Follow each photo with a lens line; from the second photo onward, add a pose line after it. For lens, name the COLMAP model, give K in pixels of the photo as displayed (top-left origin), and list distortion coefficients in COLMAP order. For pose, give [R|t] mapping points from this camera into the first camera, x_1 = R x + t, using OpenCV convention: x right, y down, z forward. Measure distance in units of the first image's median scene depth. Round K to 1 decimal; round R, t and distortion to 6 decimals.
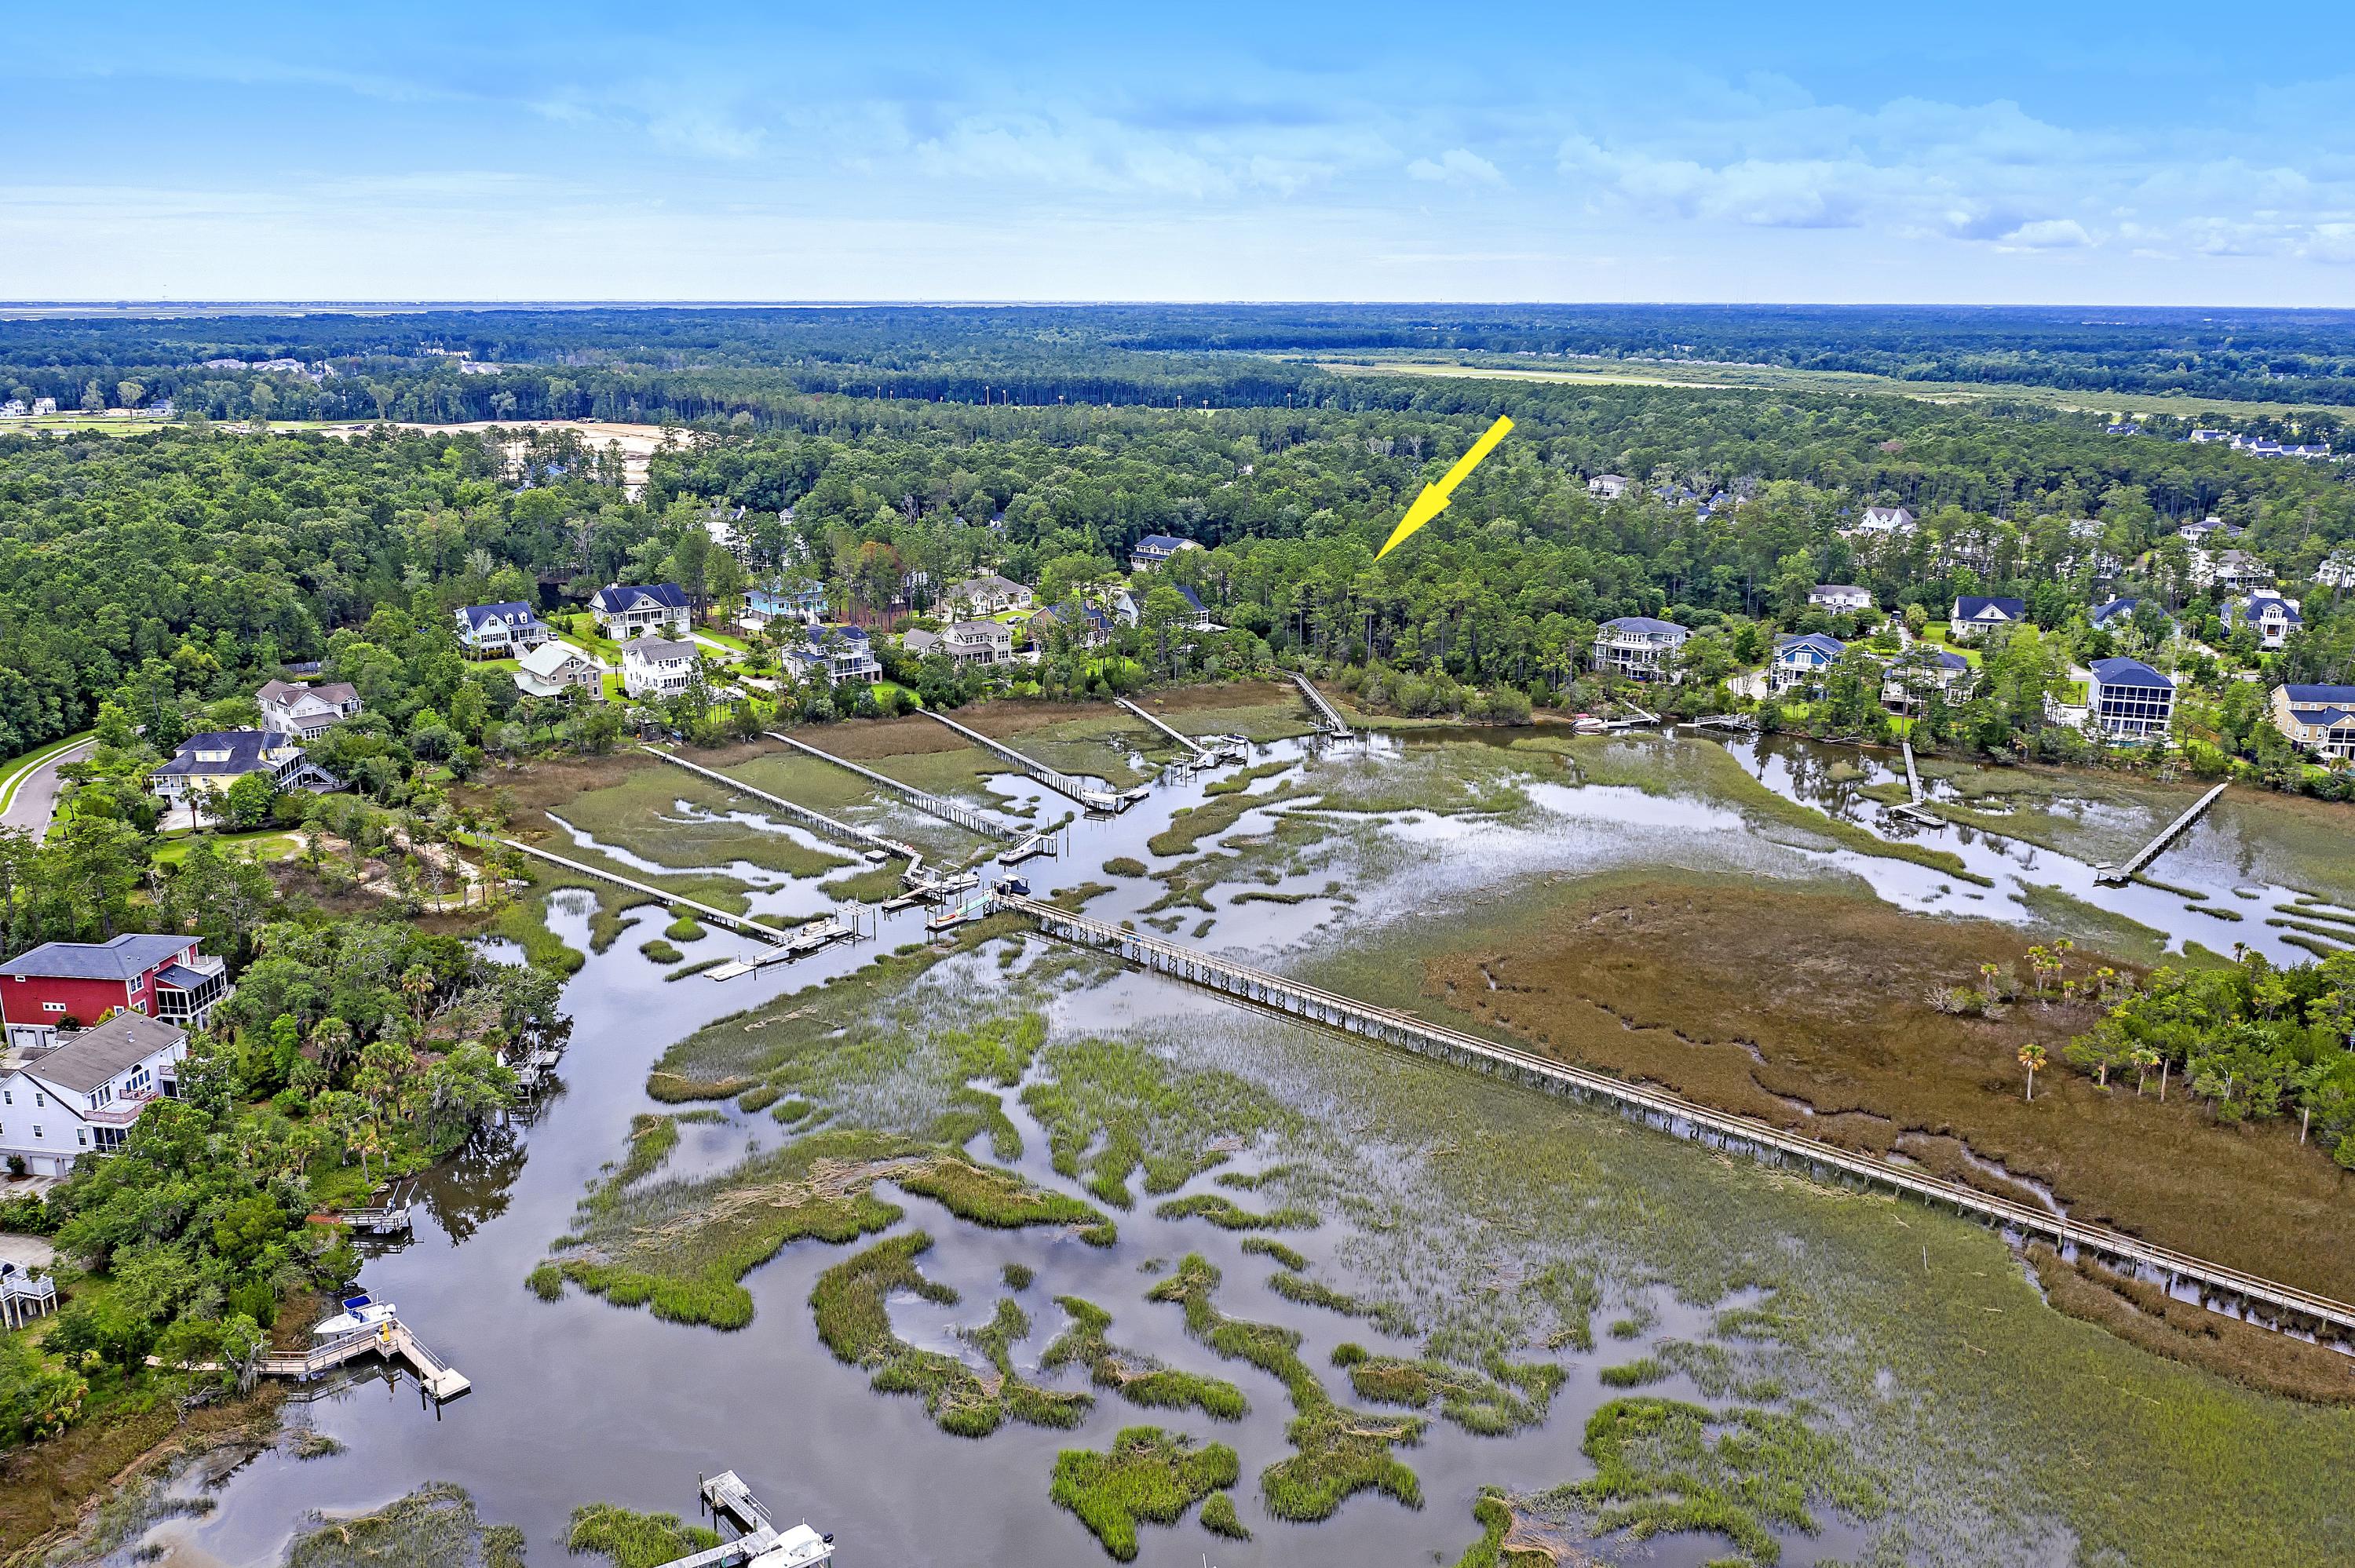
lens RADIAL K [[1831.7, 0, 1177.5], [0, 1831.7, 784.0], [0, 0, 1]] dist [-0.012380, 0.007204]
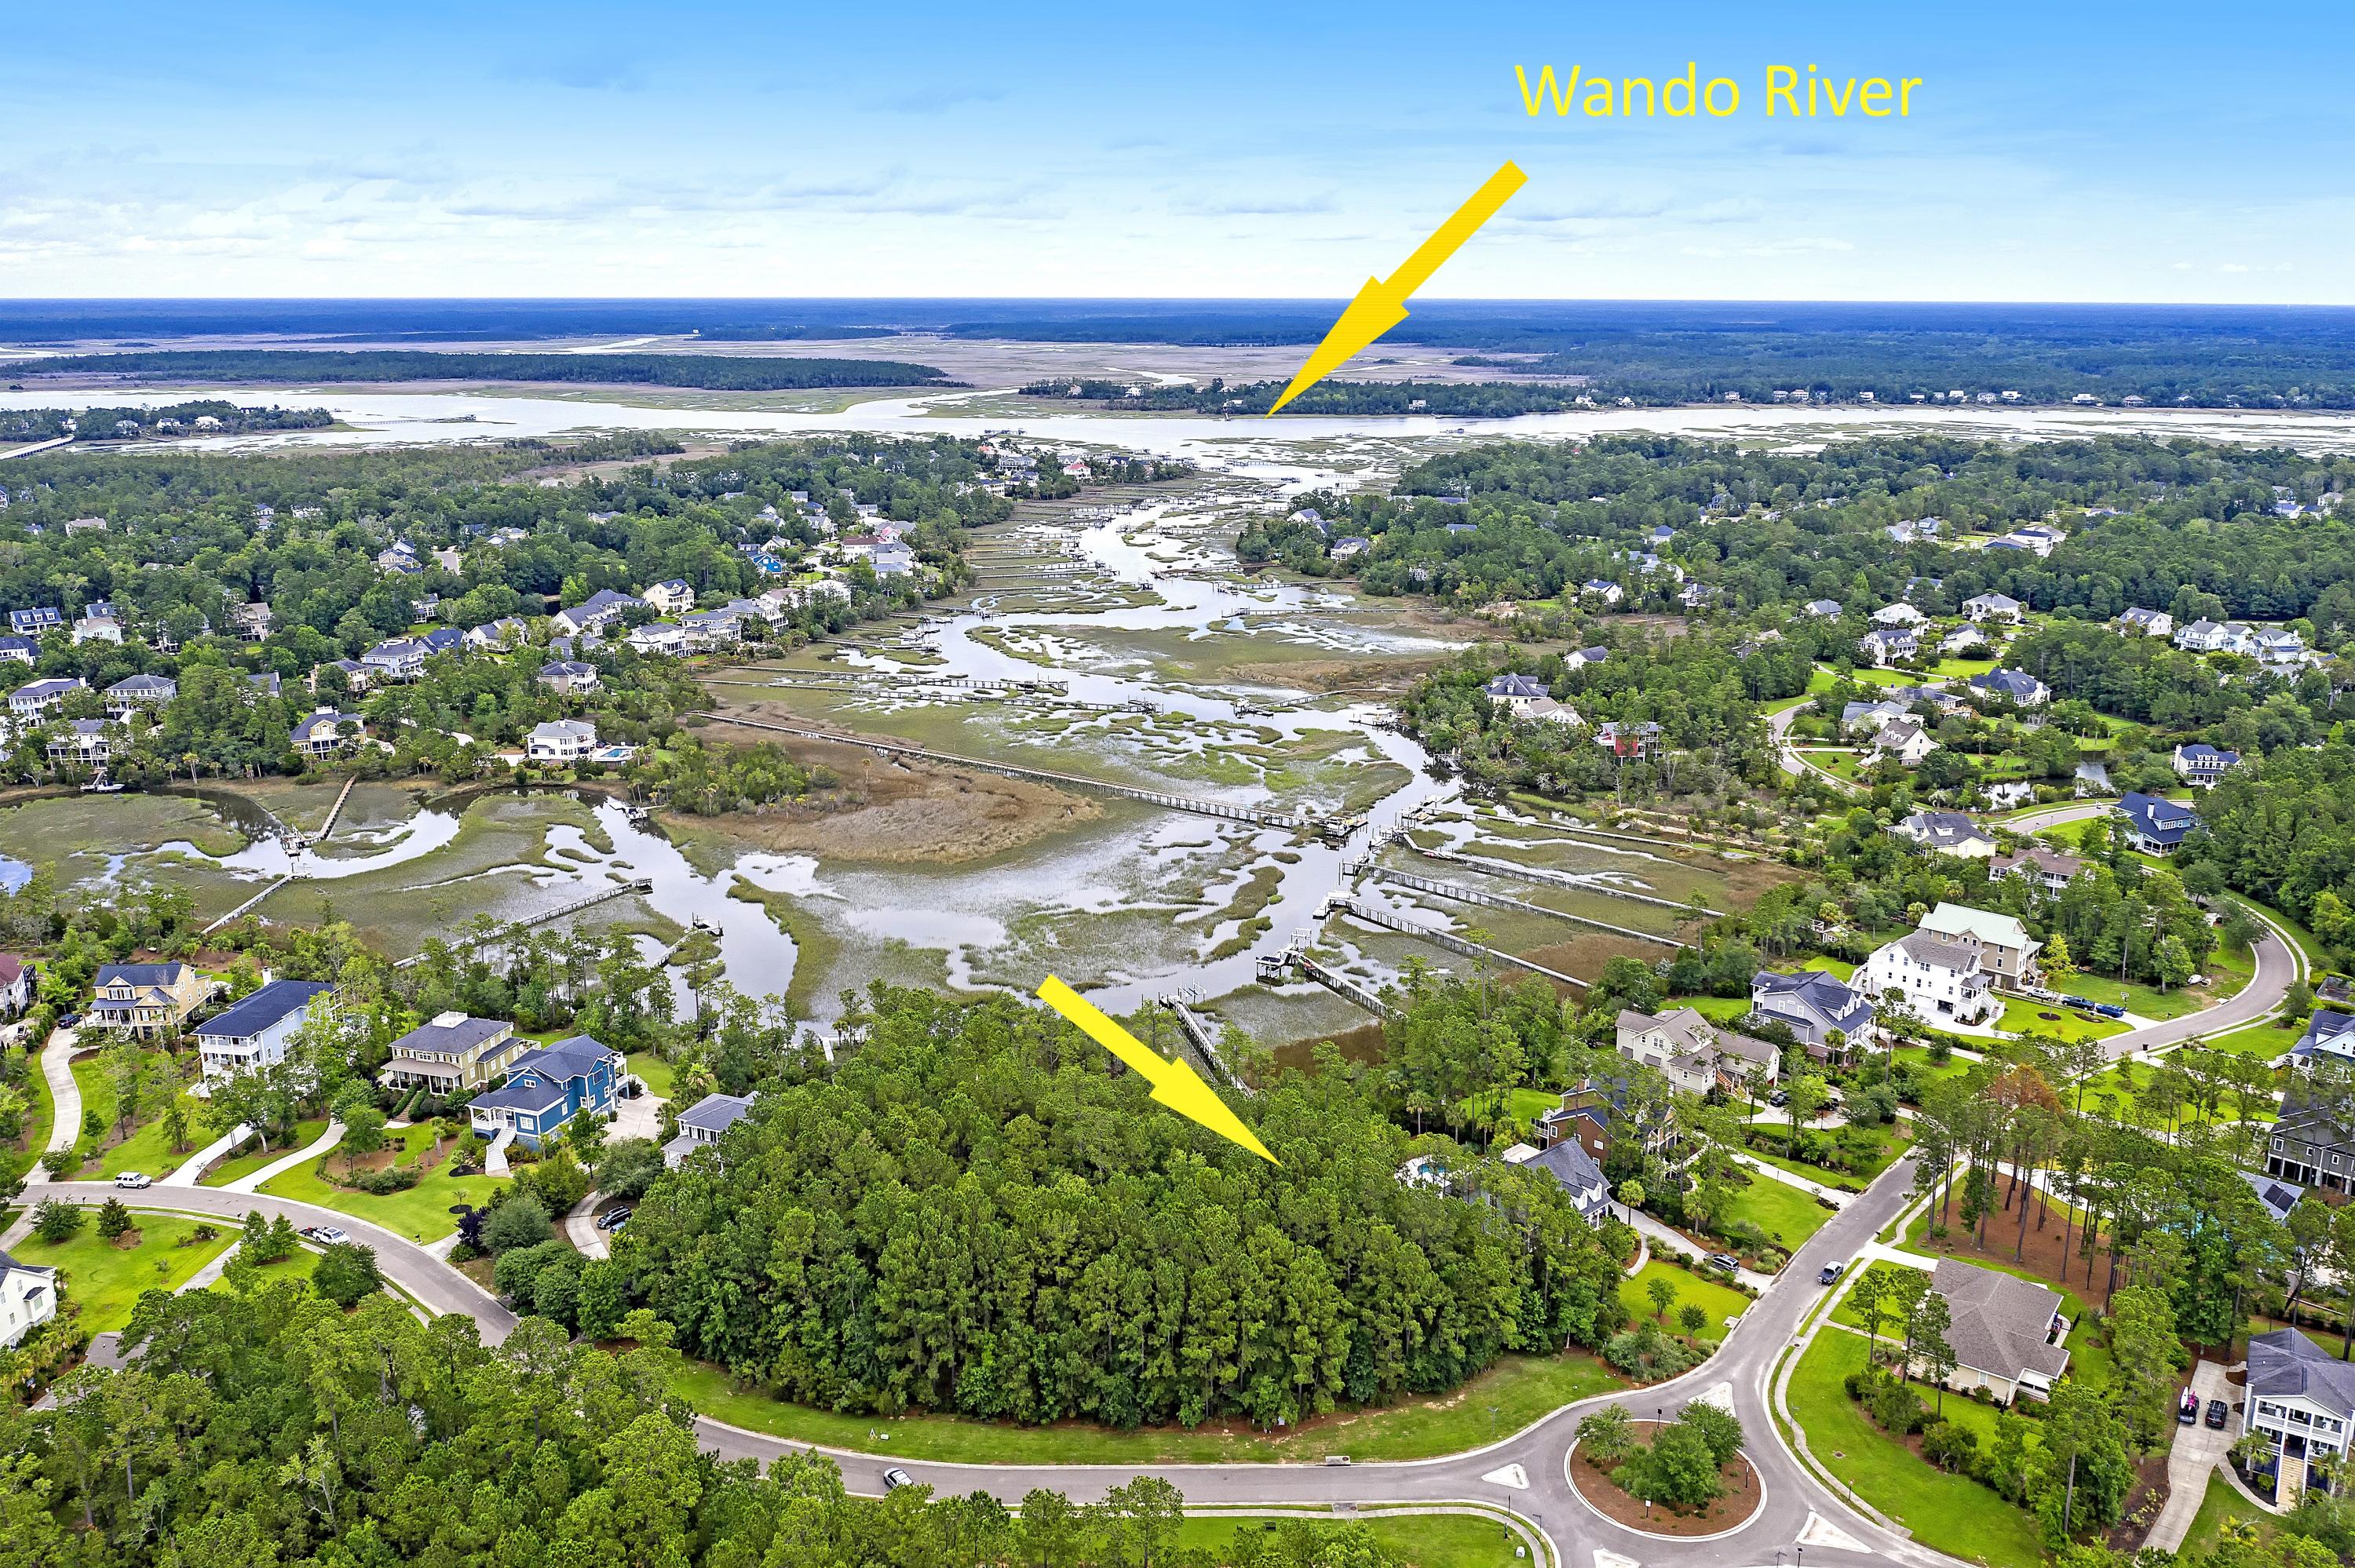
lens RADIAL K [[1831.7, 0, 1177.5], [0, 1831.7, 784.0], [0, 0, 1]] dist [-0.012380, 0.007204]
pose [[-0.989446, 0.032930, -0.141108, 0.110437], [-0.042266, 0.865893, 0.498440, -0.306858], [0.138598, 0.499144, -0.855363, 0.893568]]
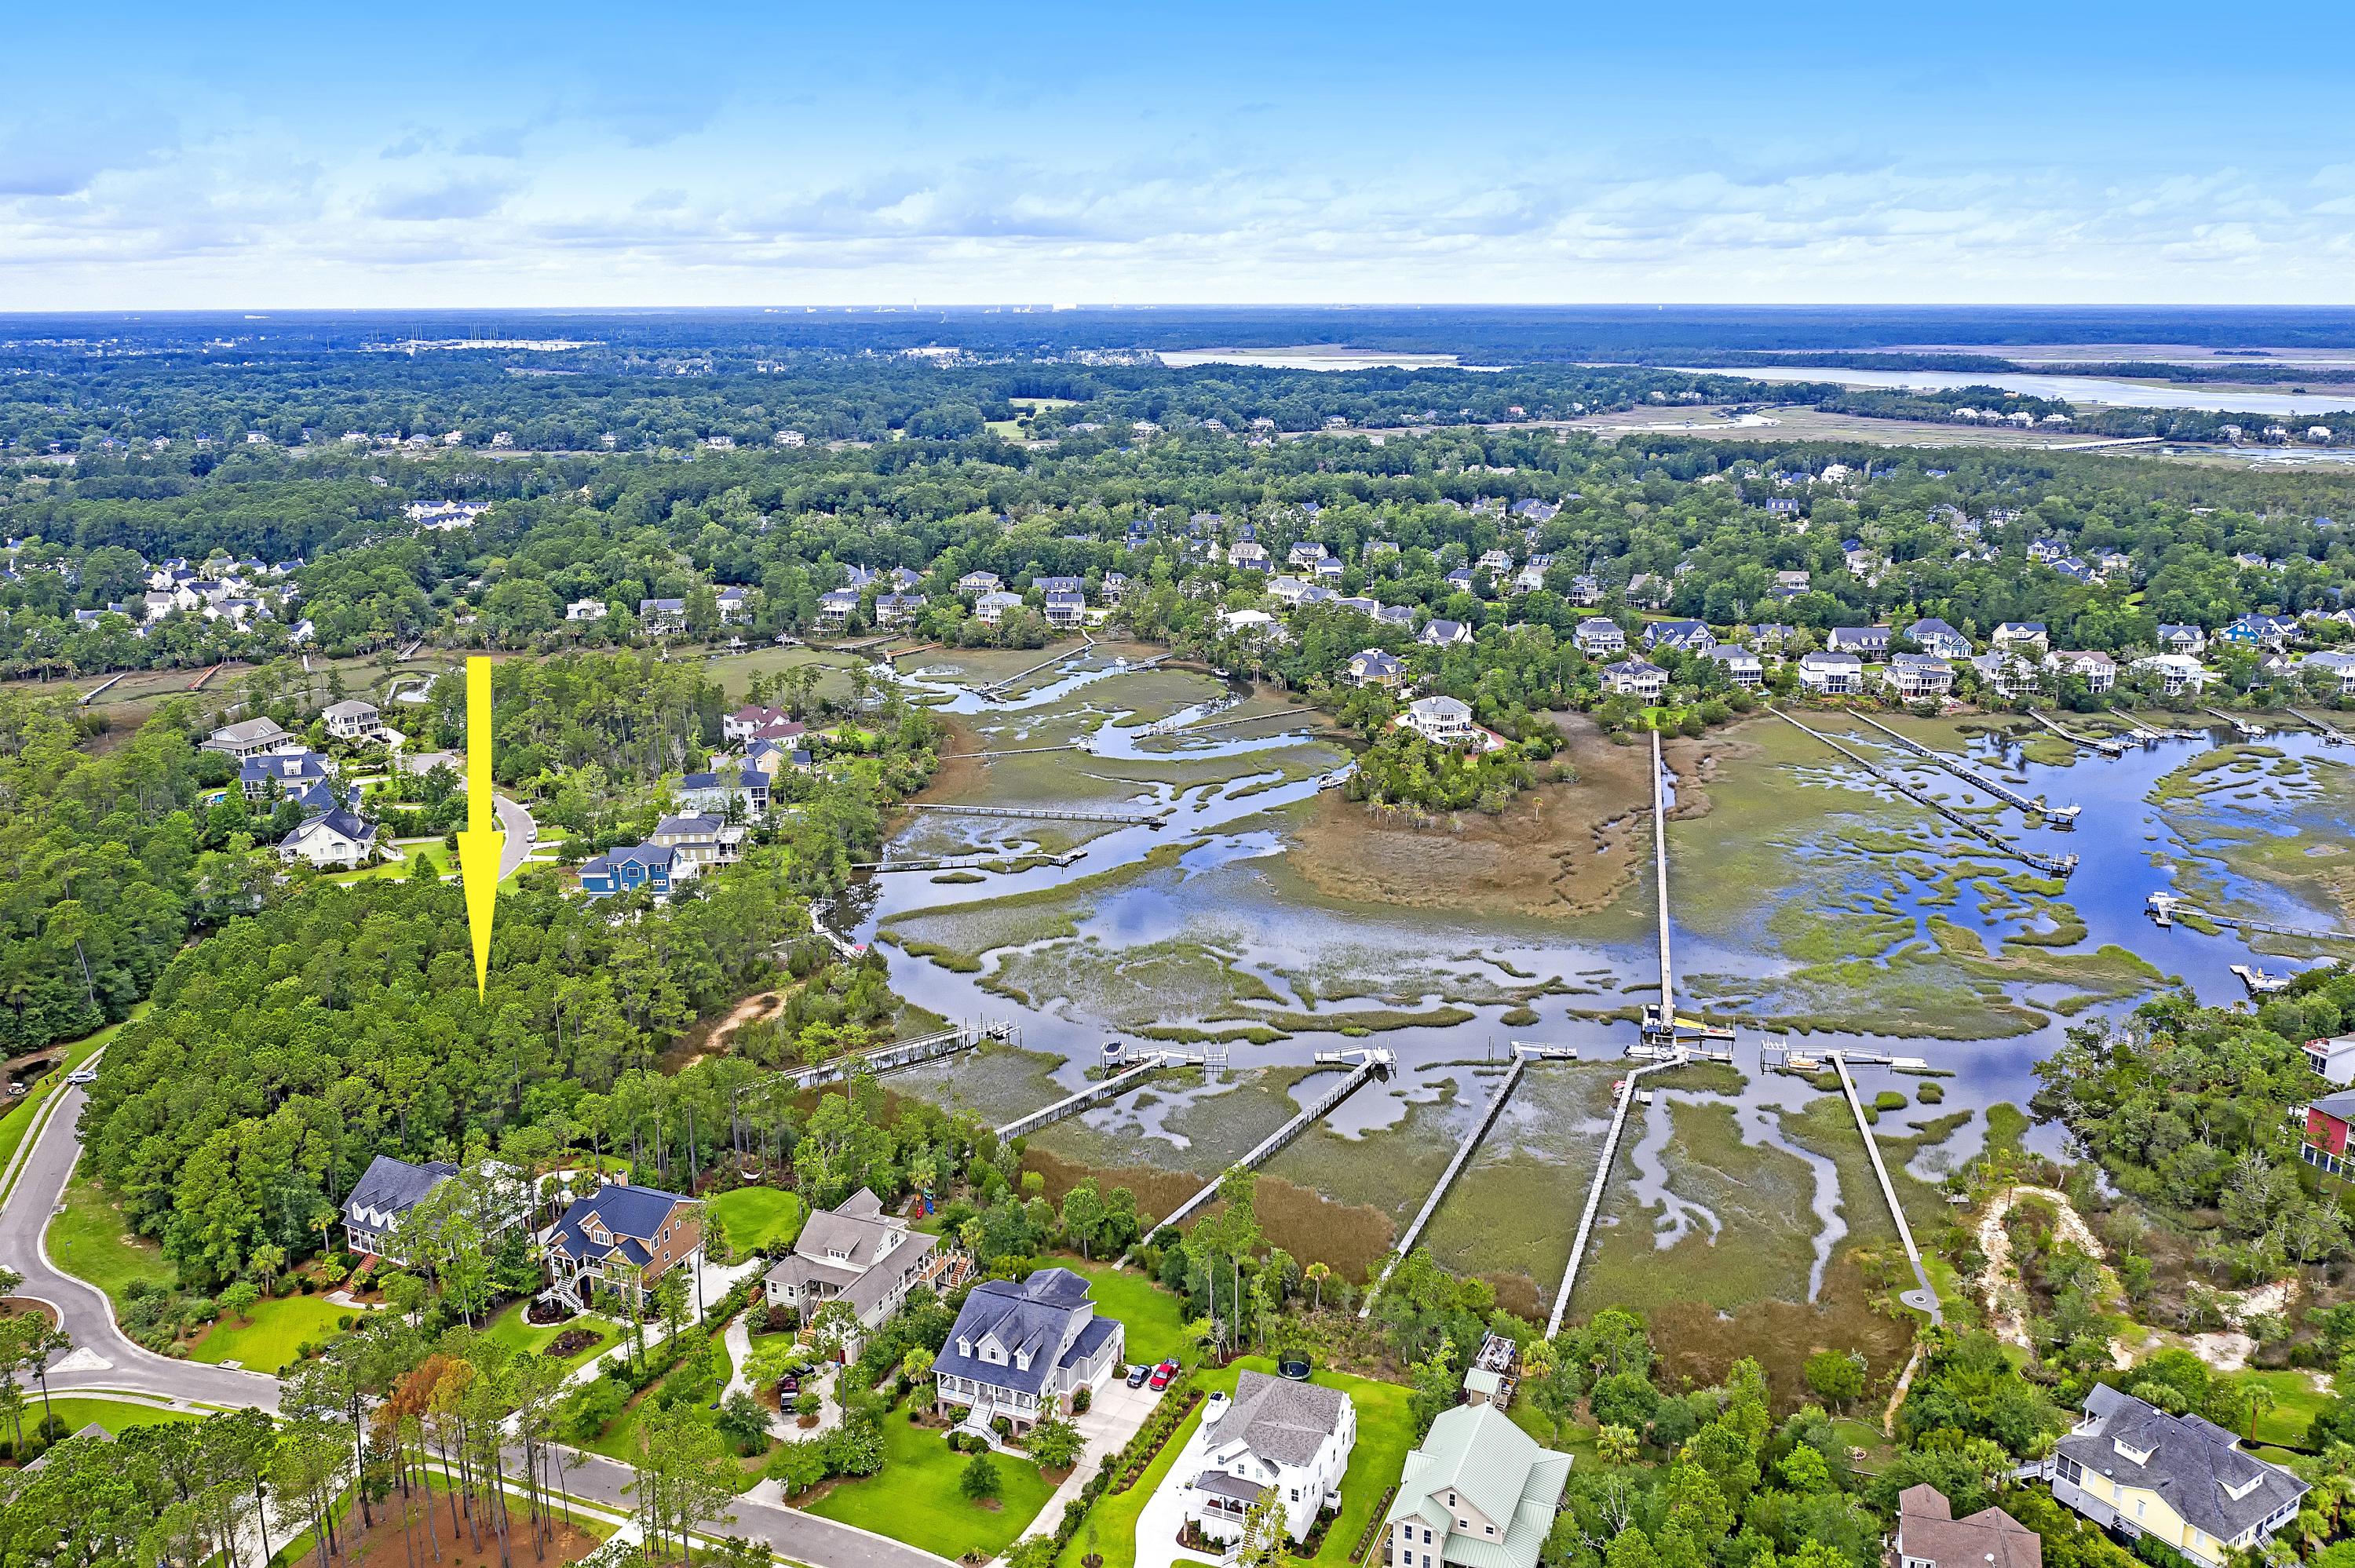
lens RADIAL K [[1862.5, 0, 1177.5], [0, 1862.5, 784.0], [0, 0, 1]] dist [-0.010781, 0.003850]
pose [[-0.479275, -0.225784, 0.848126, -0.353854], [0.226565, 0.901762, 0.368094, -0.228678], [-0.847917, 0.368574, -0.381037, 0.619548]]
